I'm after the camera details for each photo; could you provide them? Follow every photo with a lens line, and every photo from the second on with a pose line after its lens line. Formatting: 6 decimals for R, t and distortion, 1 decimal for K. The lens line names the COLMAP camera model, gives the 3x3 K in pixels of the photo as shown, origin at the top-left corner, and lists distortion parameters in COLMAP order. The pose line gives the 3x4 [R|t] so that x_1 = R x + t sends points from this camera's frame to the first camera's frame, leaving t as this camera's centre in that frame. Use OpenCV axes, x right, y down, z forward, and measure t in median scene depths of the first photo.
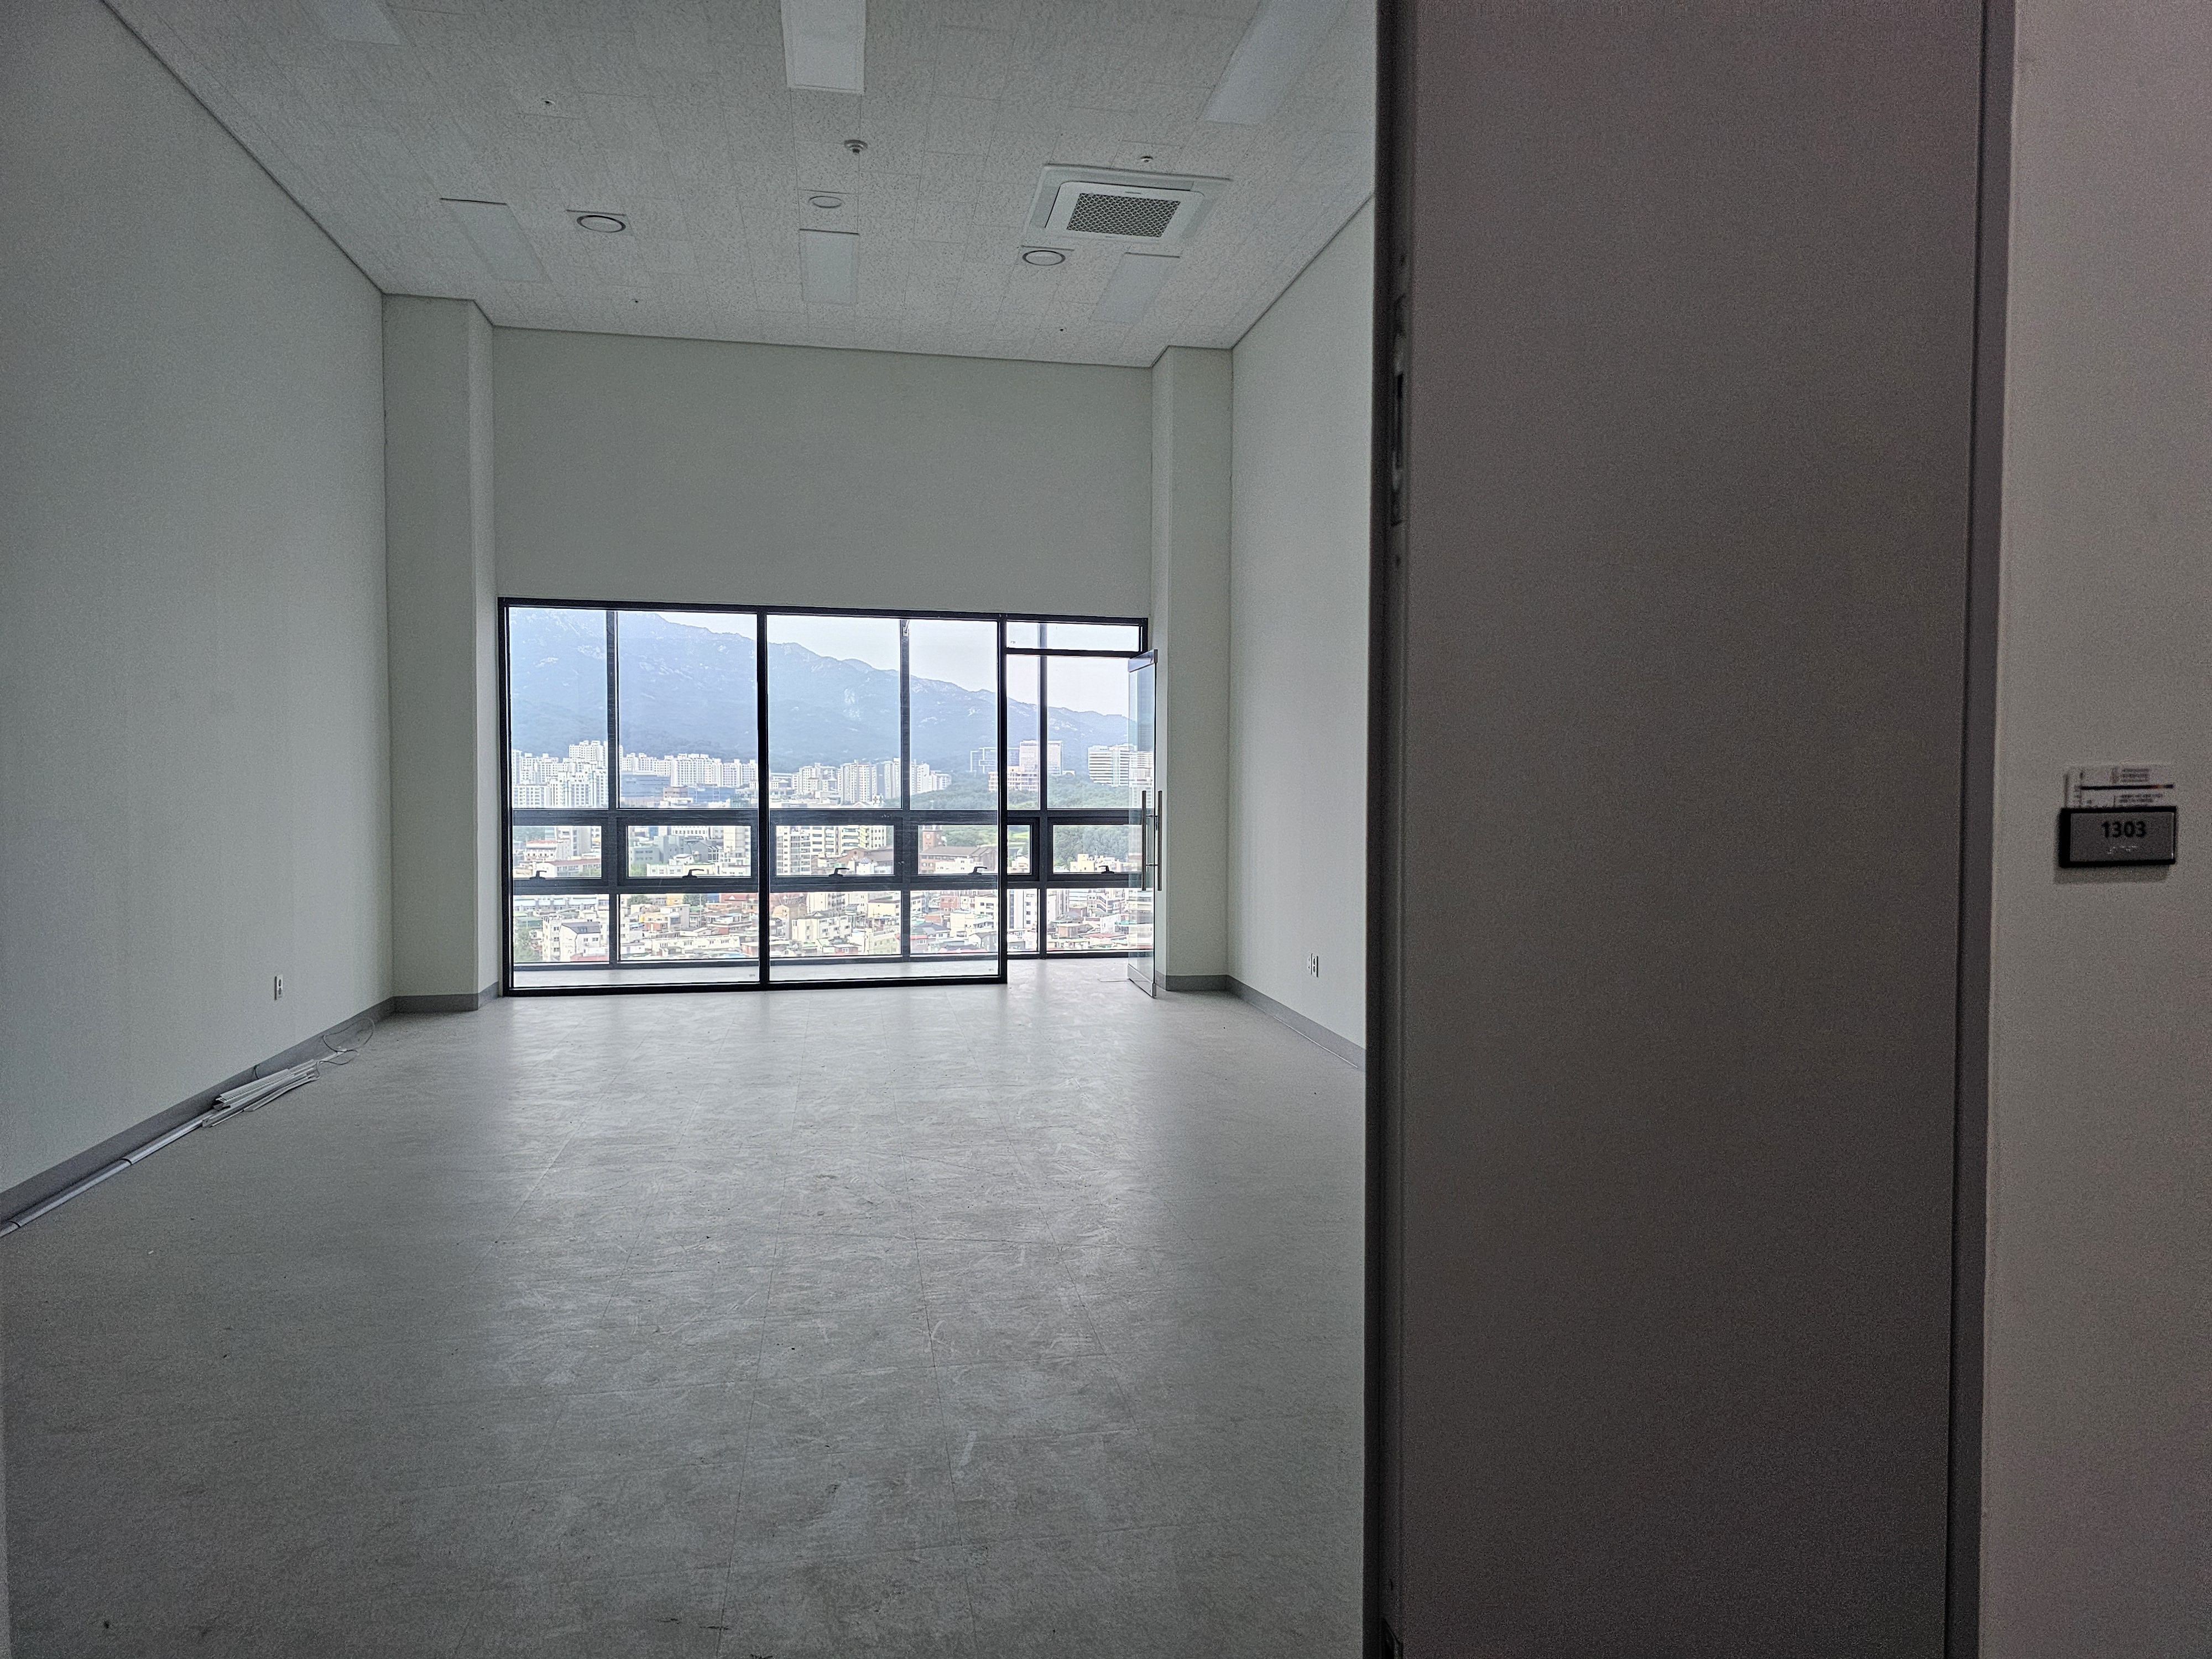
lens RADIAL K [[1476.0, 0, 1141.8], [0, 1476.0, 827.3], [0, 0, 1]] dist [0.067969, -0.058905]
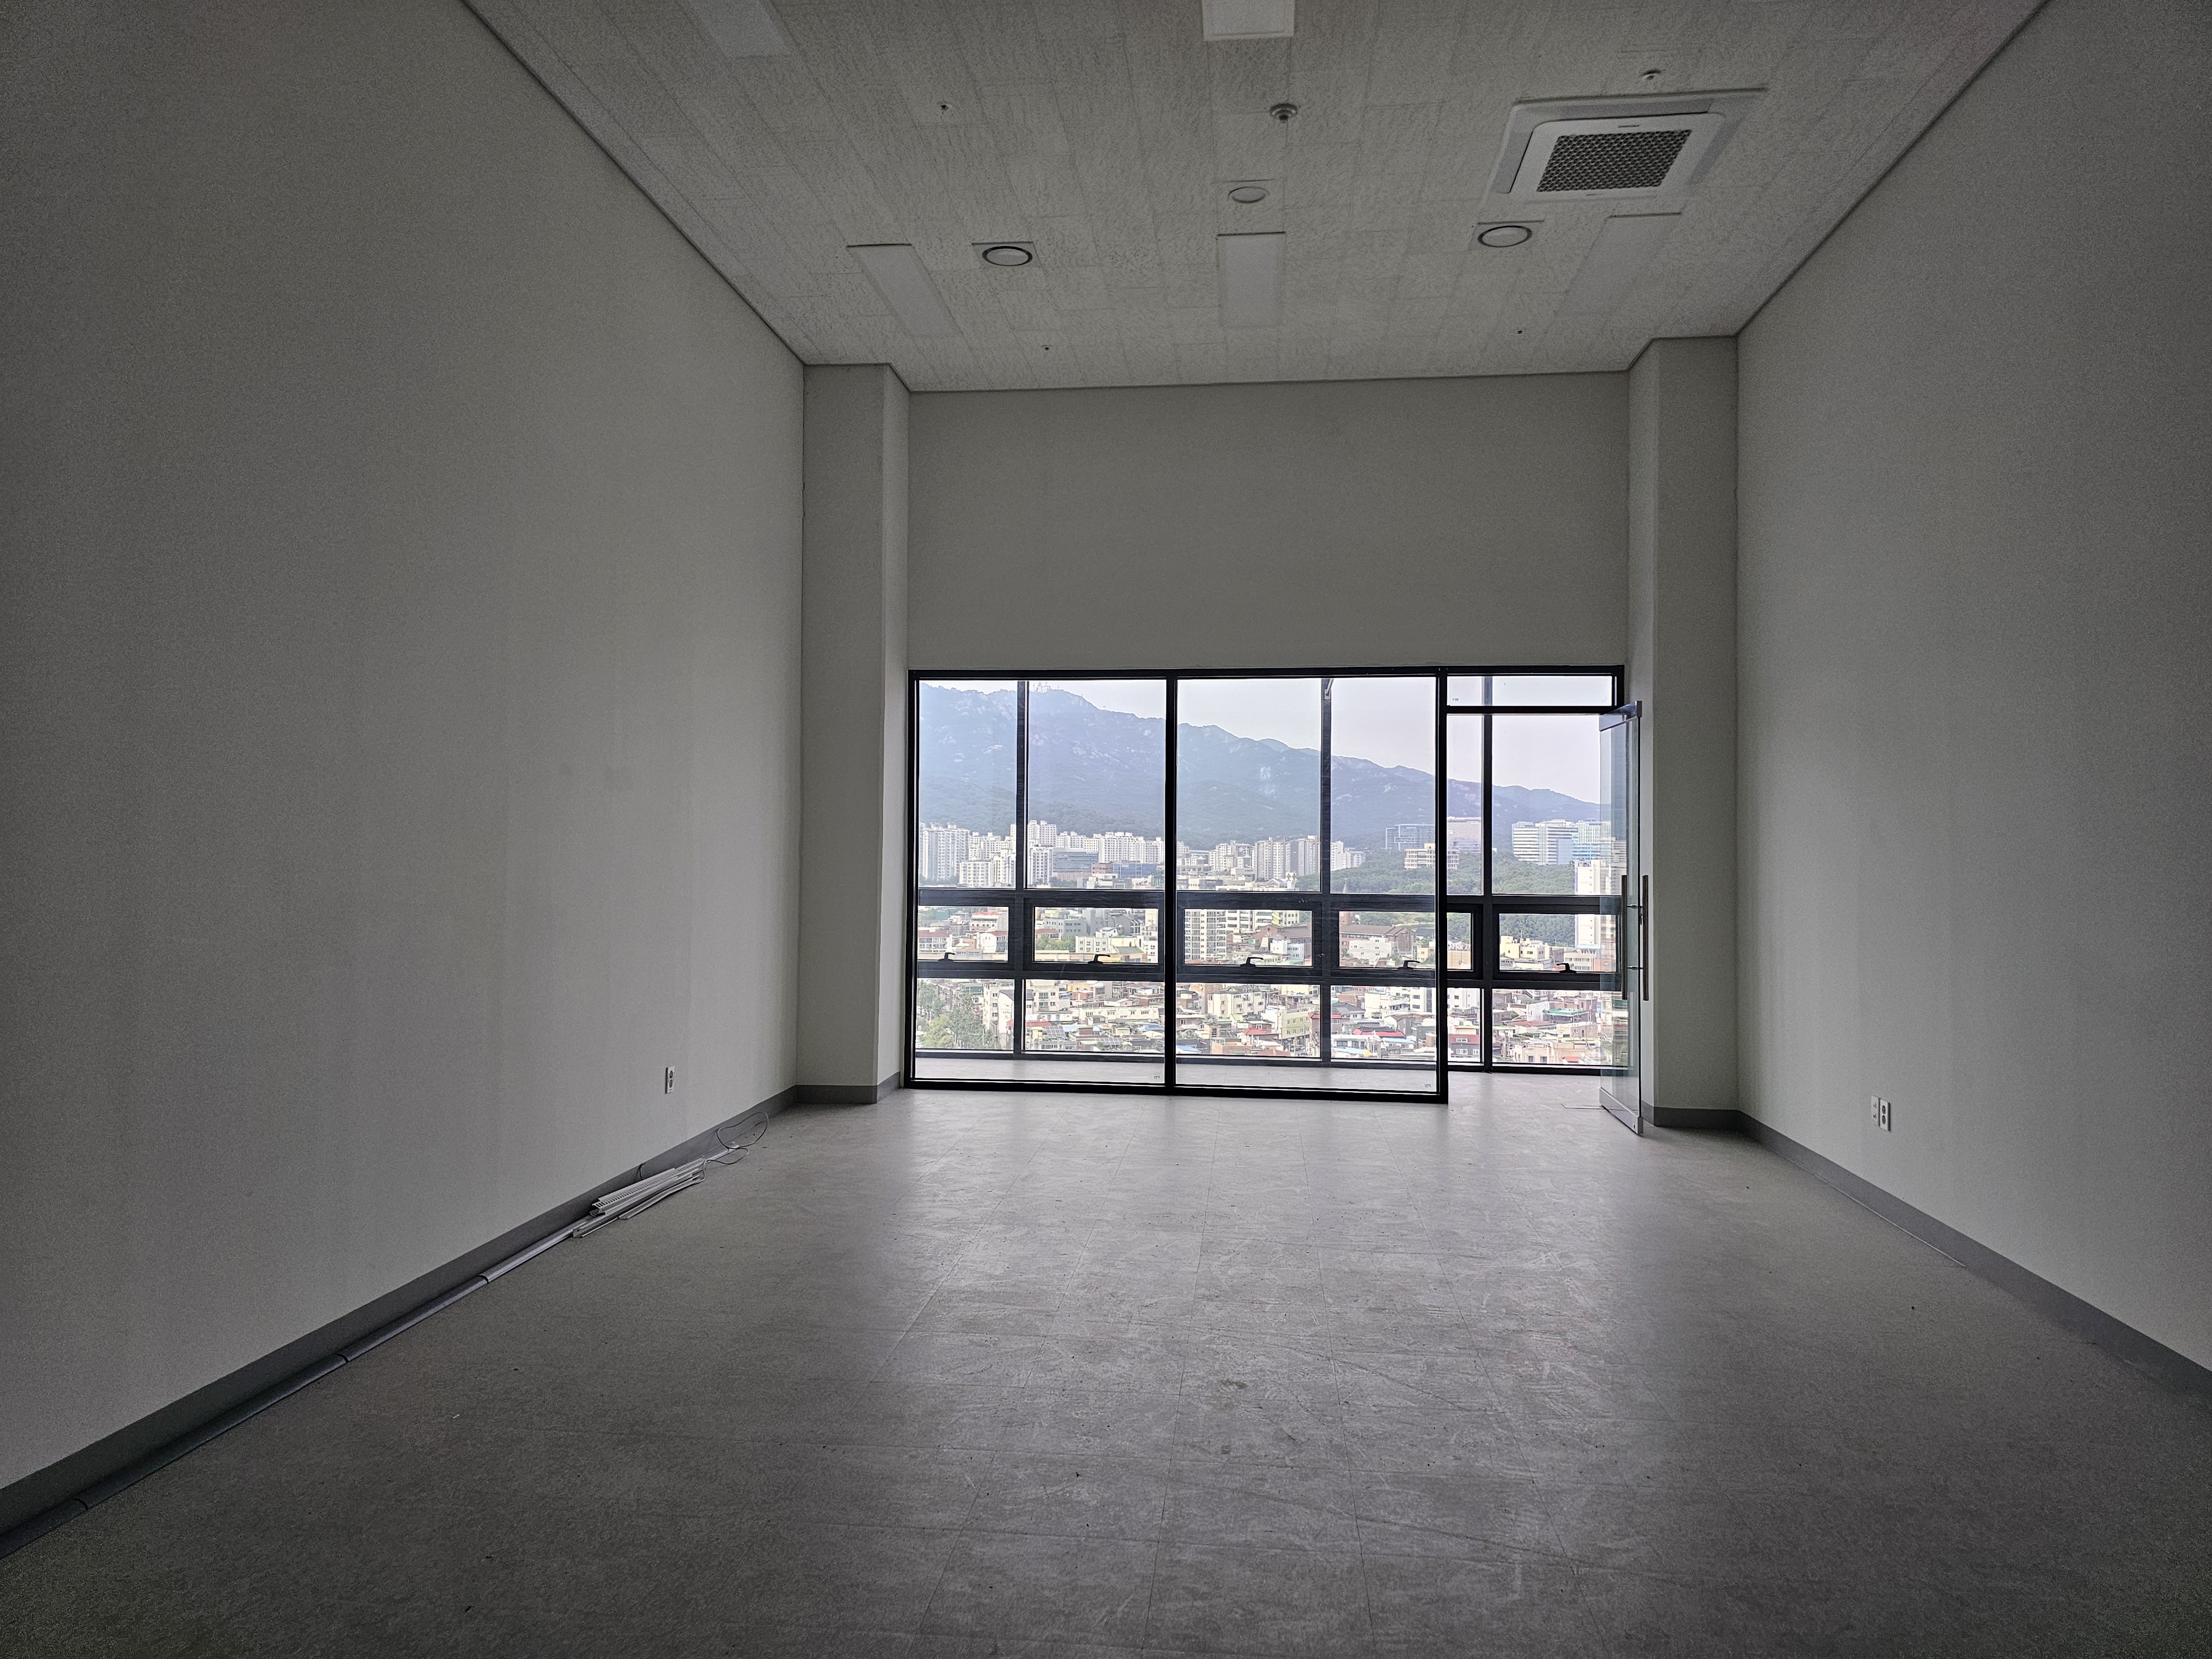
lens RADIAL K [[1476.0, 0, 1081.0], [0, 1476.0, 828.2], [0, 0, 1]] dist [0.067969, -0.058905]
pose [[0.949787, -0.002113, -0.312890, -0.025440], [-0.014047, 0.998681, -0.049386, -0.005917], [0.312582, 0.051302, 0.948504, 0.127854]]
